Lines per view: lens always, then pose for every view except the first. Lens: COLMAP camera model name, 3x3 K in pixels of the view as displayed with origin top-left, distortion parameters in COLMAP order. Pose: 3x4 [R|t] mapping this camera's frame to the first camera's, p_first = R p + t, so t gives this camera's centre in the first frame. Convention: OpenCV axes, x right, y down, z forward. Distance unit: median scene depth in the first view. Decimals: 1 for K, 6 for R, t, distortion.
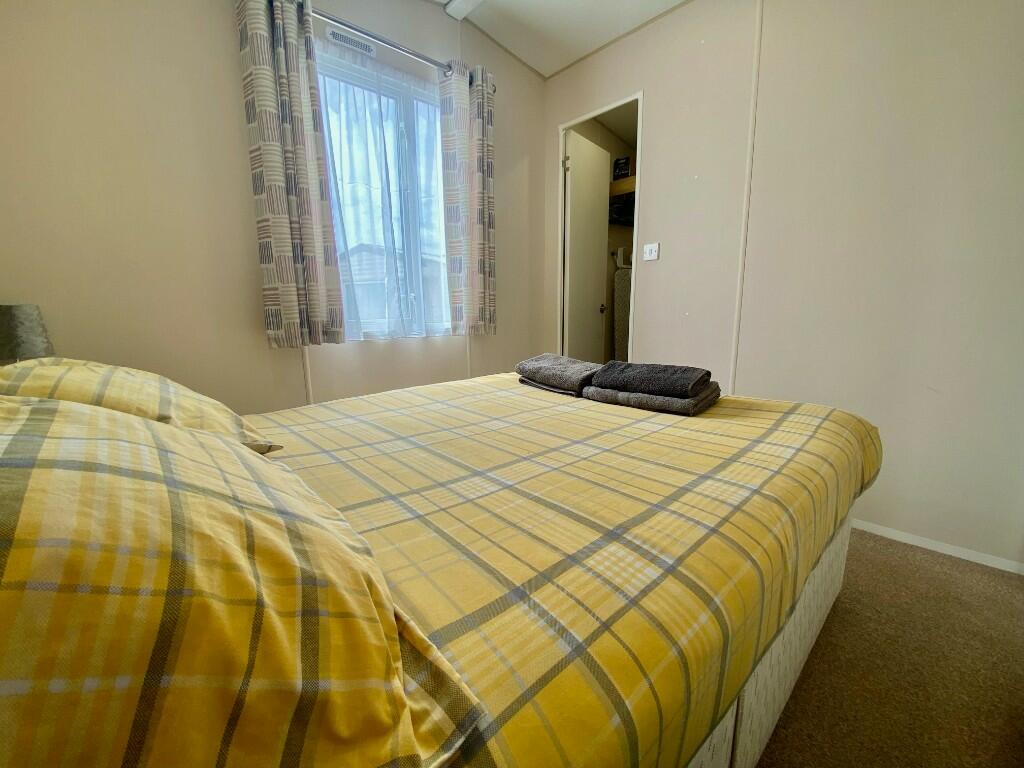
lens RADIAL K [[418.6, 0, 510.0], [0, 418.6, 386.0], [0, 0, 1]] dist [-0.011530, -0.003025]
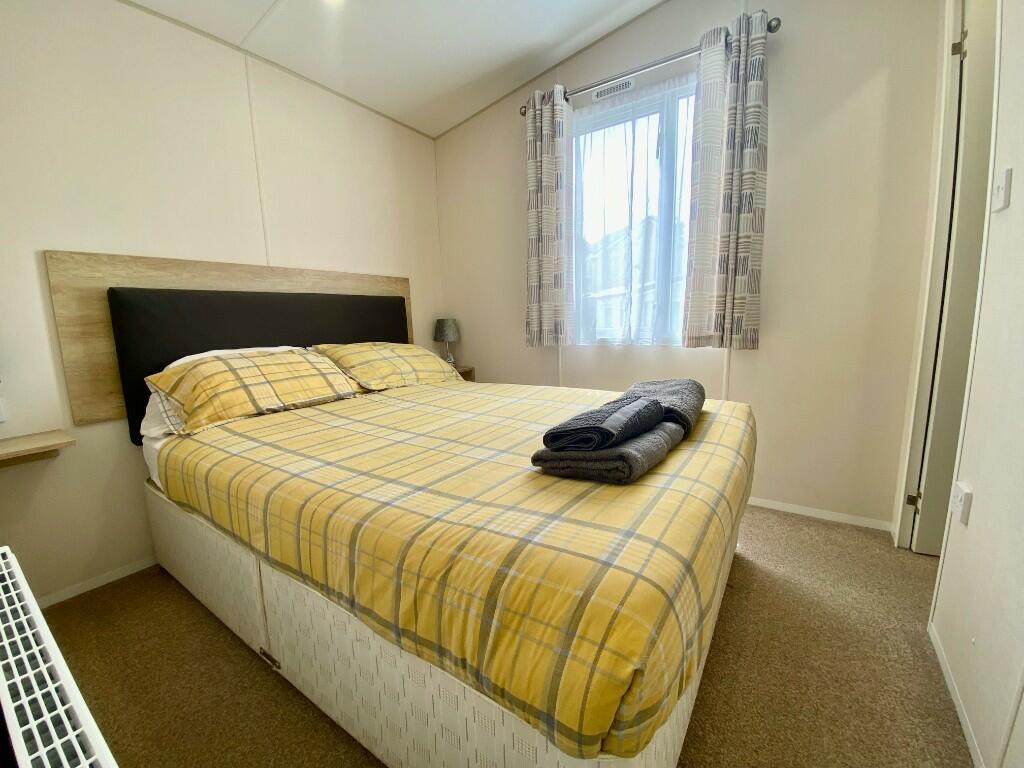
lens RADIAL K [[418.6, 0, 509.8], [0, 418.6, 381.0], [0, 0, 1]] dist [-0.011530, -0.003025]
pose [[0.237037, 0.156188, -0.958863, 1.461778], [-0.145435, 0.981575, 0.123935, -0.232062], [0.960553, 0.110075, 0.255385, 0.931503]]
